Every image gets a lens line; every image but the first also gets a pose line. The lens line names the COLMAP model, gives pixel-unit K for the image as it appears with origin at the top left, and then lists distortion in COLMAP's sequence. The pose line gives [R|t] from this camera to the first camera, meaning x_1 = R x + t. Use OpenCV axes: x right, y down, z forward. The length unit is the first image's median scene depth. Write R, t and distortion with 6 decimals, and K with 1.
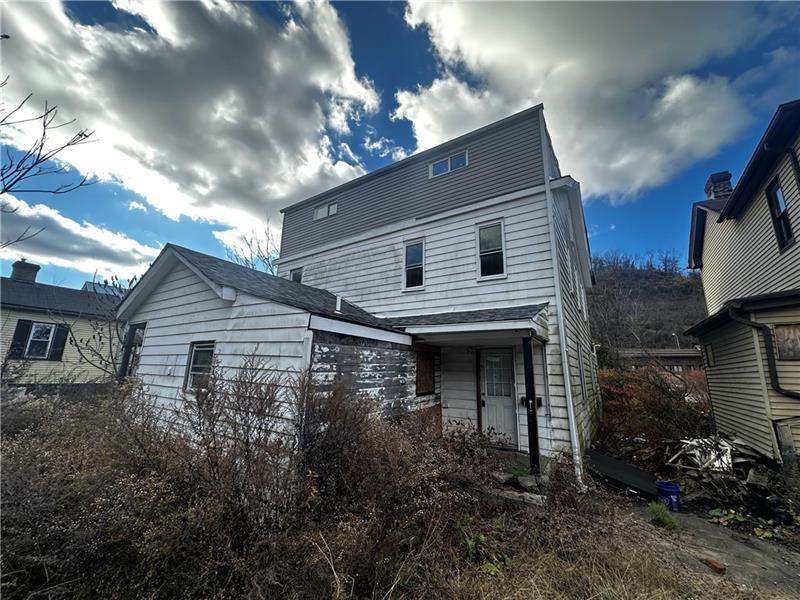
lens RADIAL K [[317.1, 0, 401.7], [0, 317.1, 300.8], [0, 0, 1]] dist [-0.001768, 0.000403]
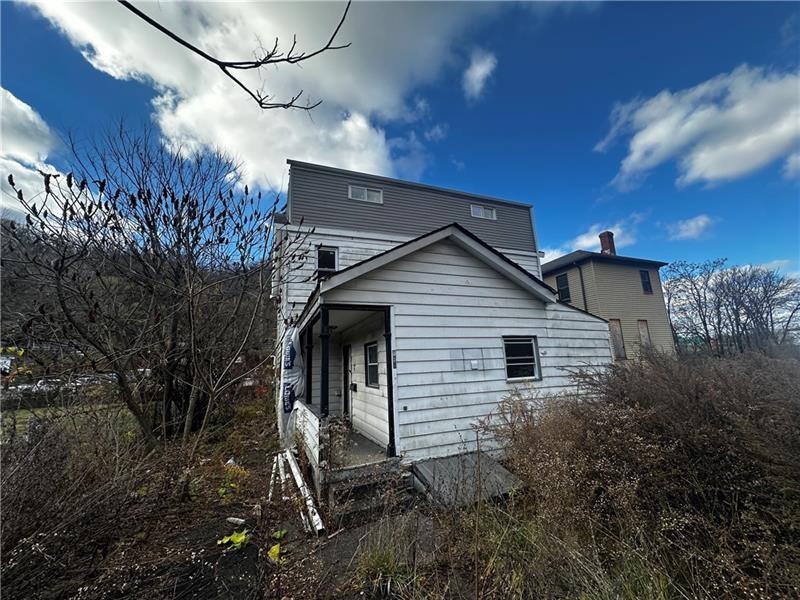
lens RADIAL K [[317.1, 0, 399.5], [0, 317.1, 298.1], [0, 0, 1]] dist [-0.001768, 0.000403]
pose [[0.574241, 0.117026, 0.810279, -1.508792], [-0.130977, 0.990115, -0.050177, 0.089489], [-0.808141, -0.077315, 0.583892, 0.580451]]
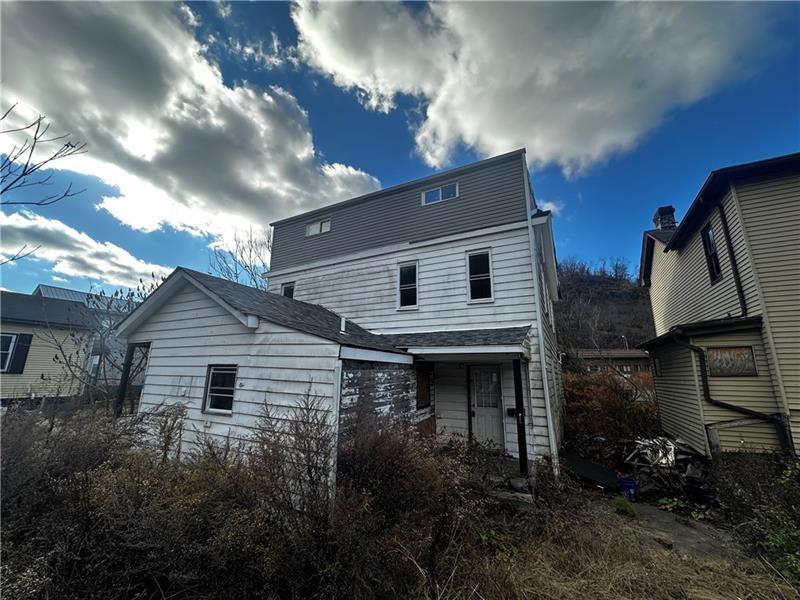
lens RADIAL K [[317.1, 0, 401.4], [0, 317.1, 300.8], [0, 0, 1]] dist [-0.001768, 0.000403]
pose [[0.994970, 0.009967, 0.099680, -0.117086], [-0.009772, 0.999949, -0.002442, -0.074566], [-0.099699, 0.001455, 0.995017, -0.097181]]
